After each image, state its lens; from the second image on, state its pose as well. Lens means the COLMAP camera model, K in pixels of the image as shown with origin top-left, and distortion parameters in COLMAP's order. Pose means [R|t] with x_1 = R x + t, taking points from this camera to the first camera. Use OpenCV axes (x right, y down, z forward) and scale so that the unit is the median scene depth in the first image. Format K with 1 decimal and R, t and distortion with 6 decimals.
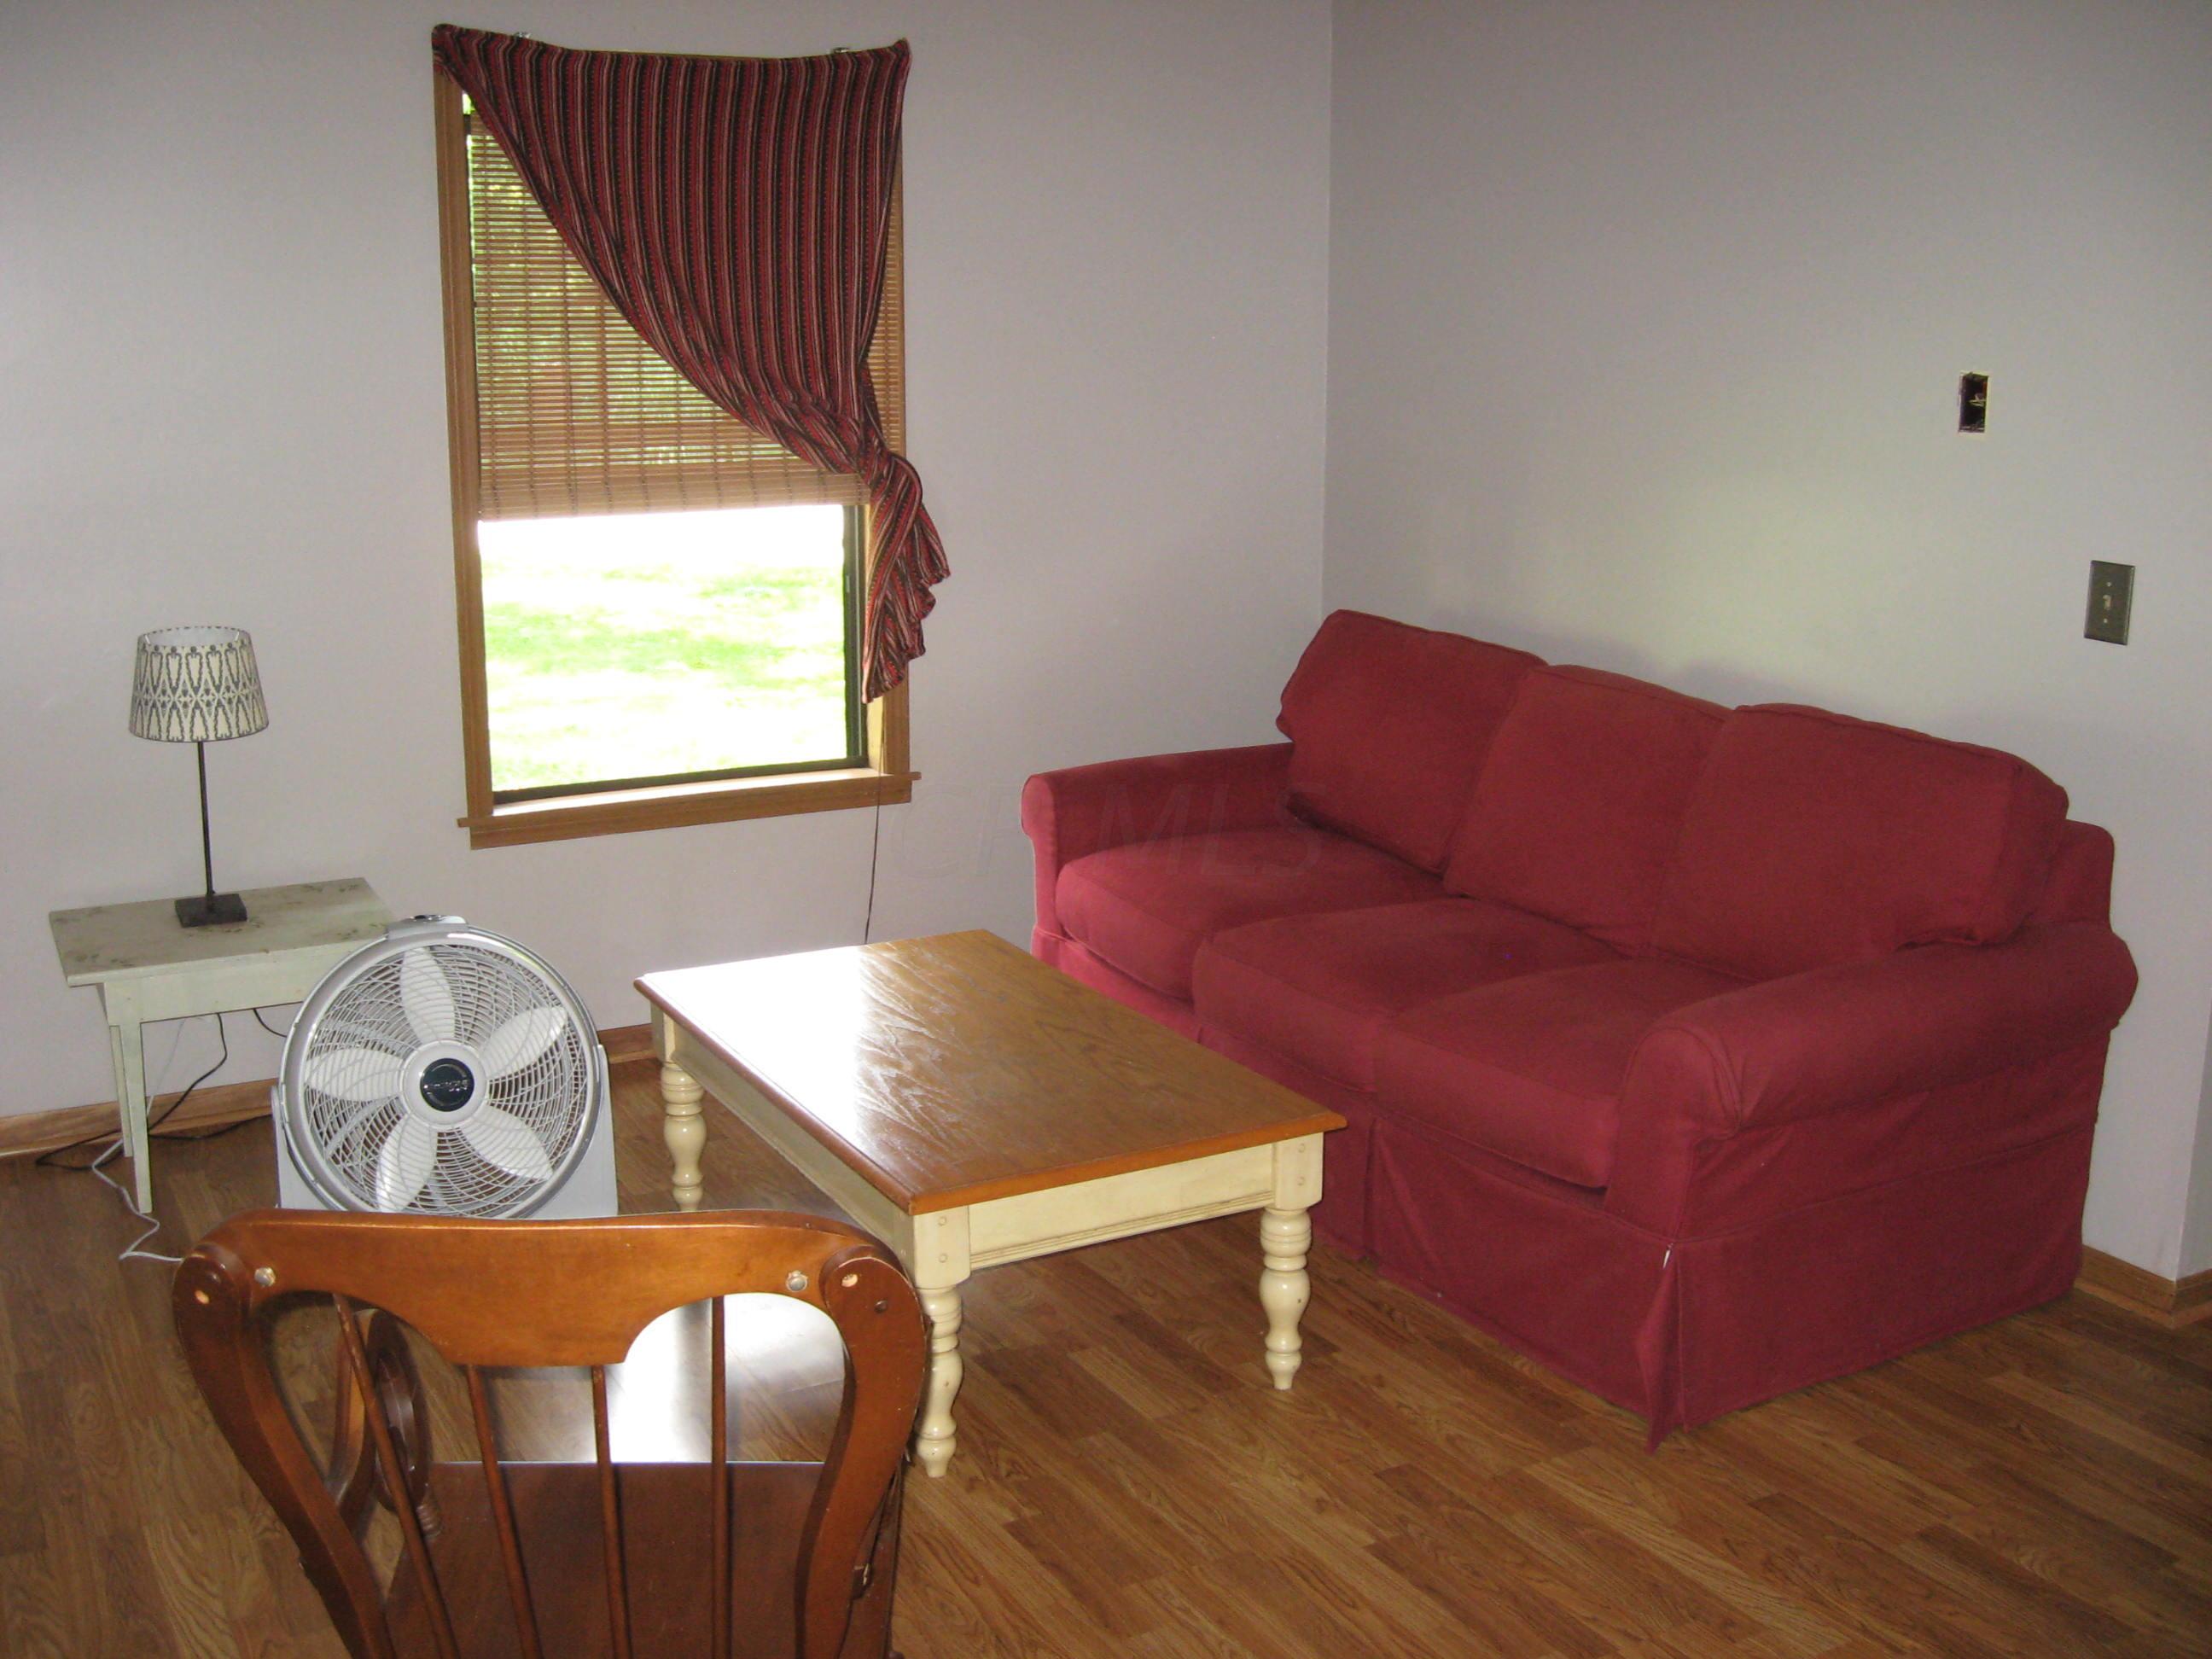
lens RADIAL K [[2298.9, 0, 1080.5], [0, 2298.9, 819.9], [0, 0, 1]] dist [-0.135838, 0.060417]
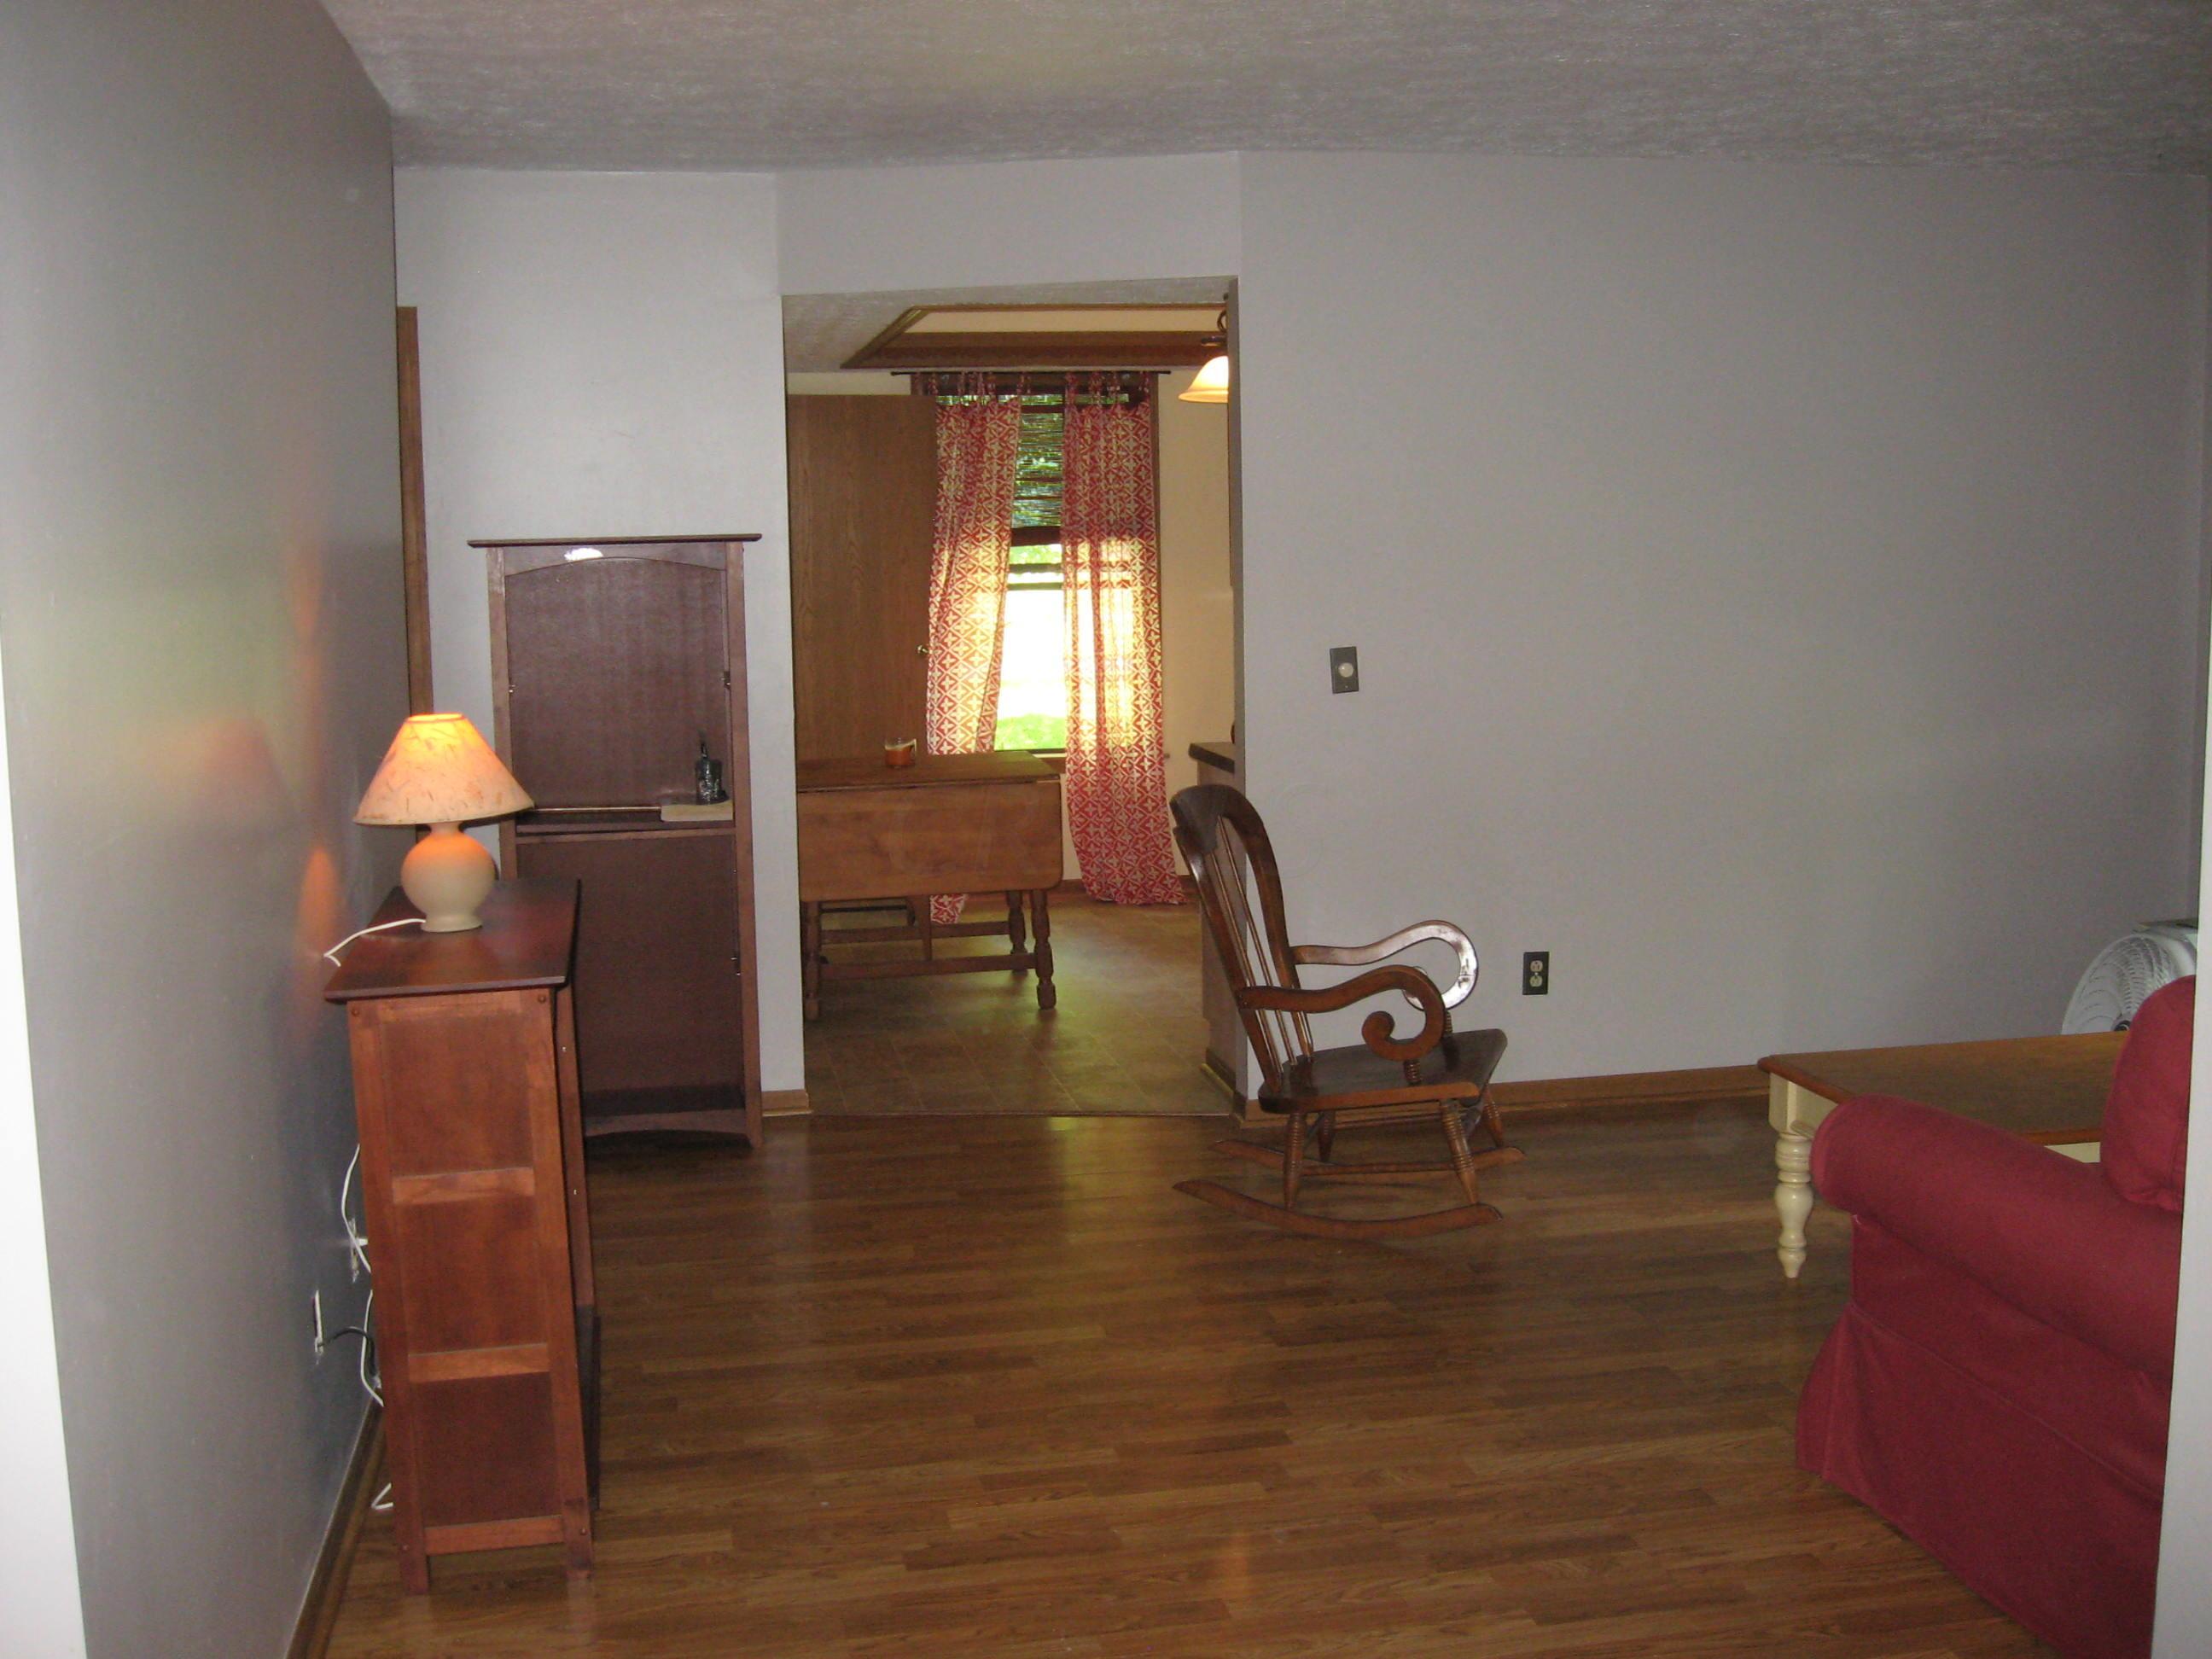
lens RADIAL K [[2298.9, 0, 1080.5], [0, 2298.9, 819.9], [0, 0, 1]] dist [-0.135838, 0.060417]
pose [[-0.303122, 0.125703, -0.944625, 1.222284], [-0.191079, 0.963113, 0.189479, -0.150579], [0.933598, 0.237934, -0.267921, 0.802879]]
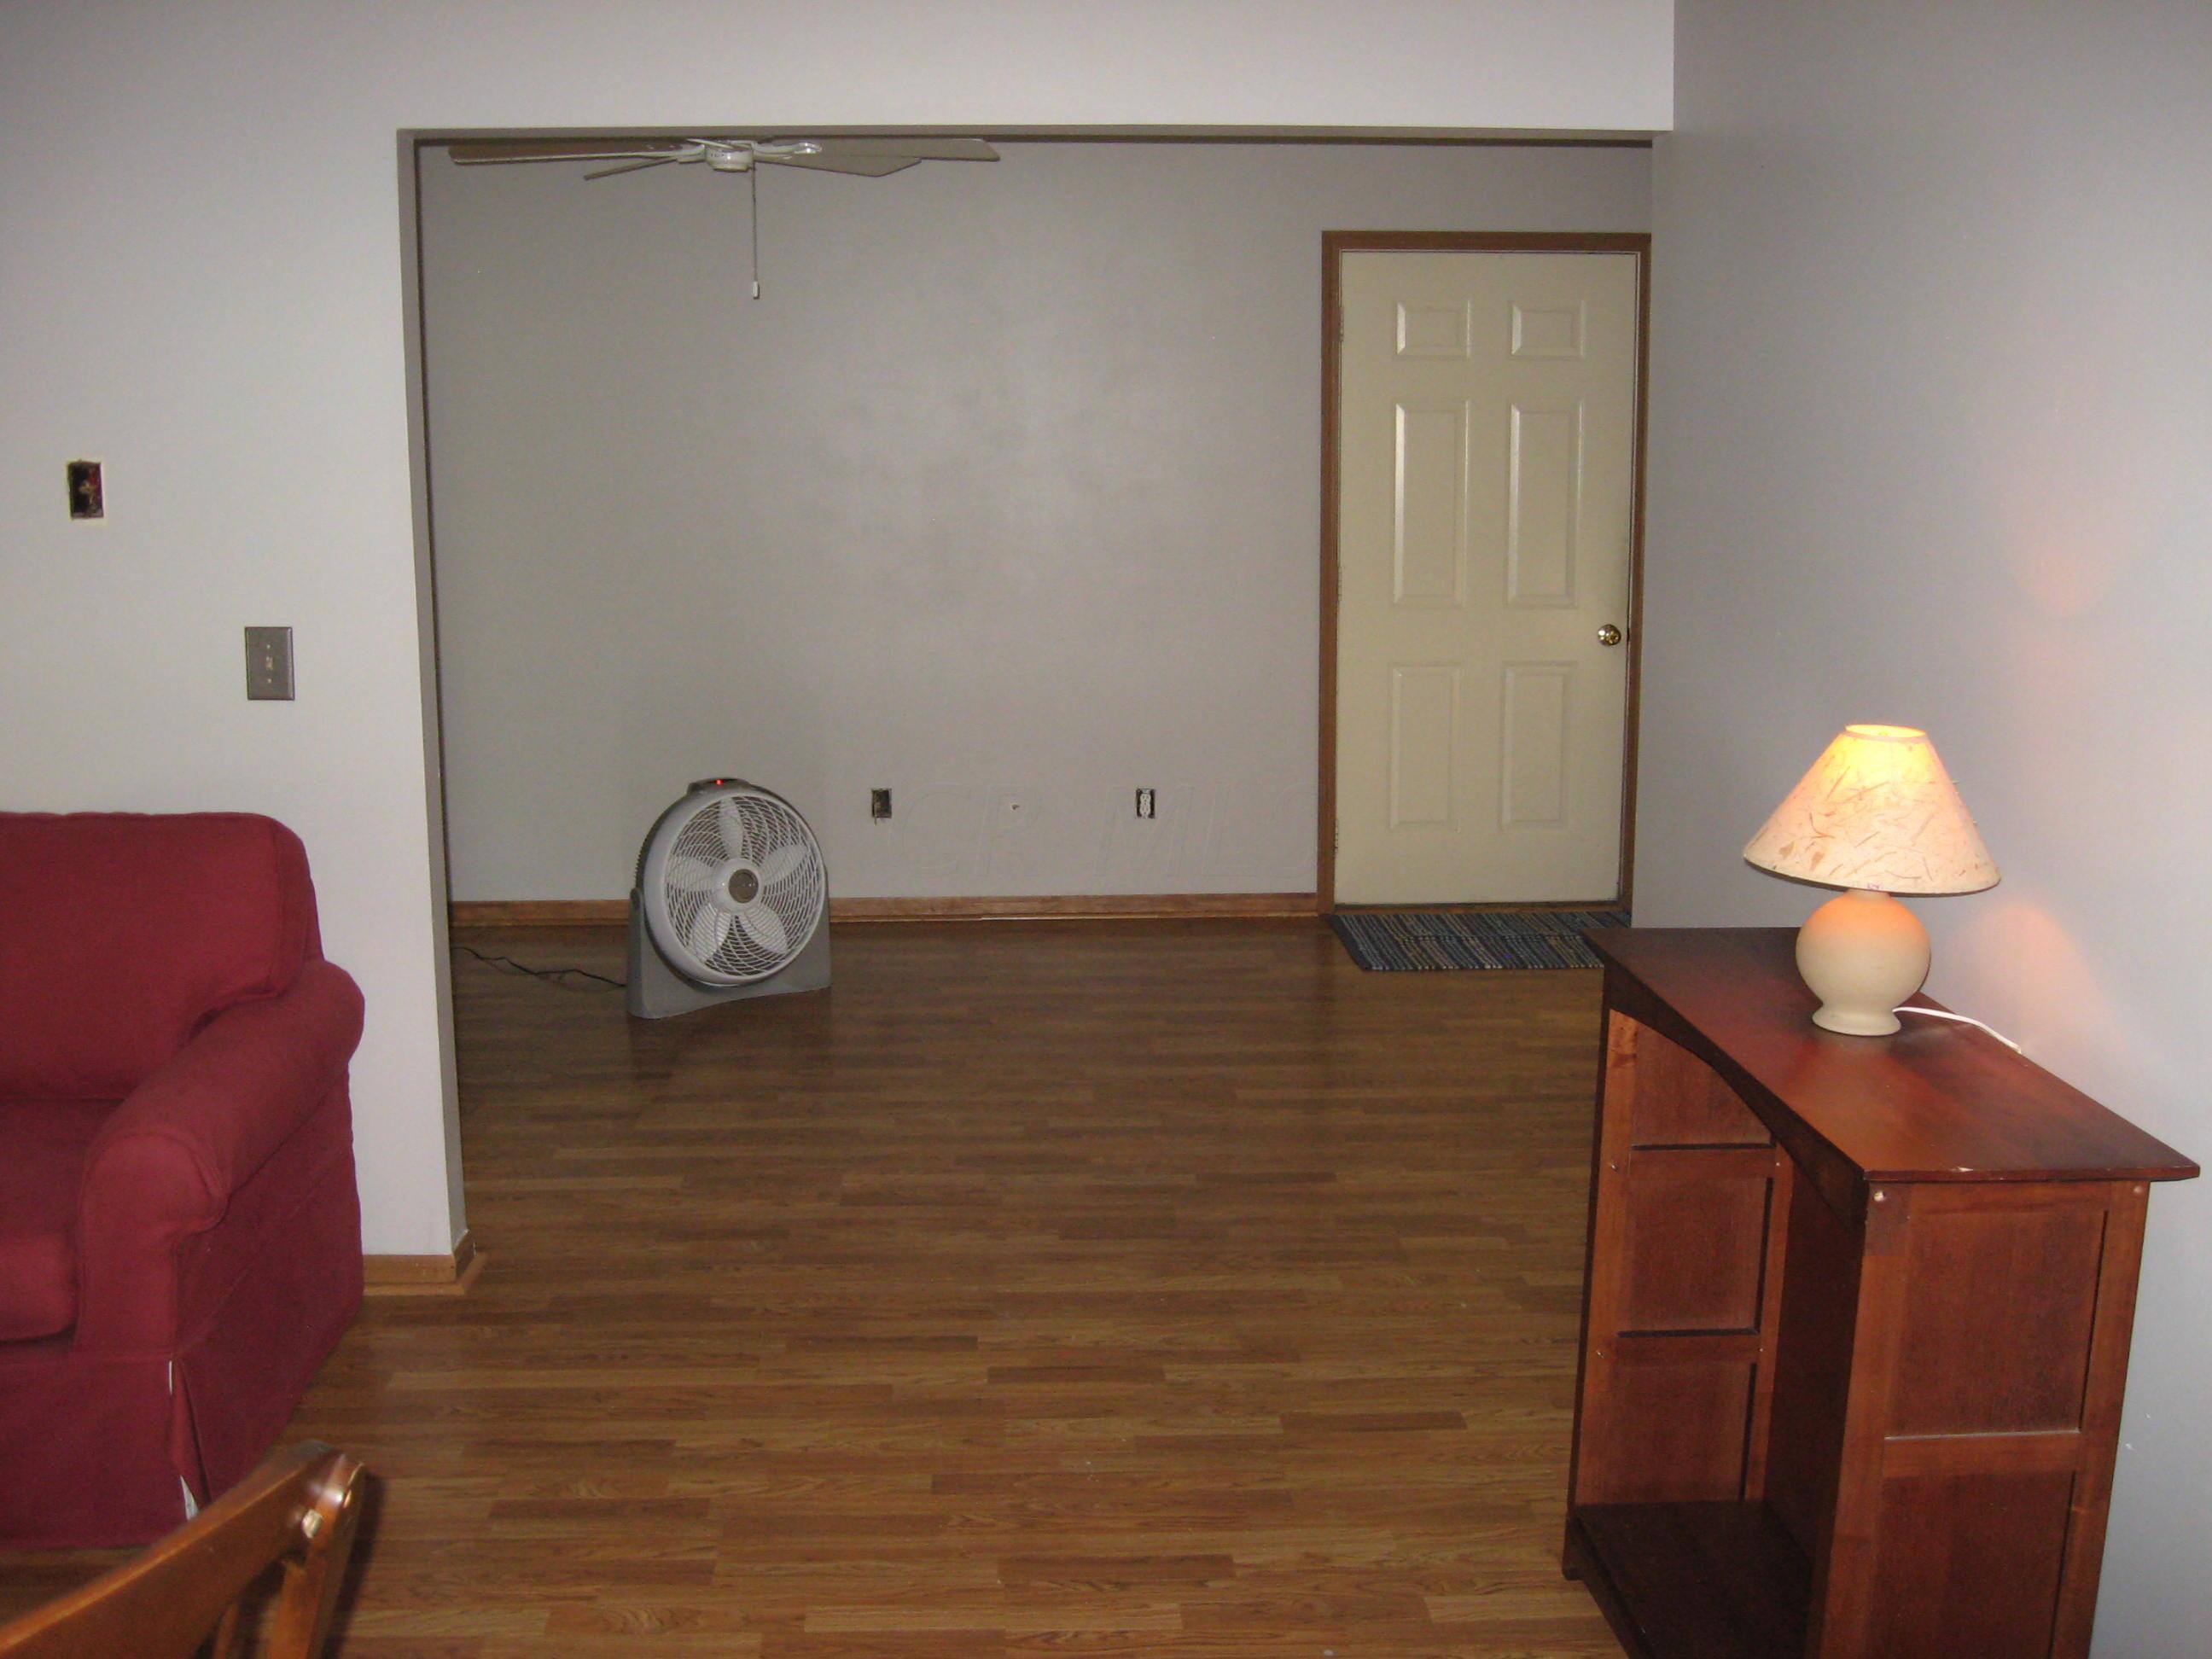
lens RADIAL K [[2298.9, 0, 1080.5], [0, 2298.9, 819.9], [0, 0, 1]] dist [-0.135838, 0.060417]
pose [[0.436715, -0.155033, 0.886141, -0.342524], [0.200213, 0.977083, 0.072273, -0.024284], [-0.877038, 0.145855, 0.457746, 0.172150]]
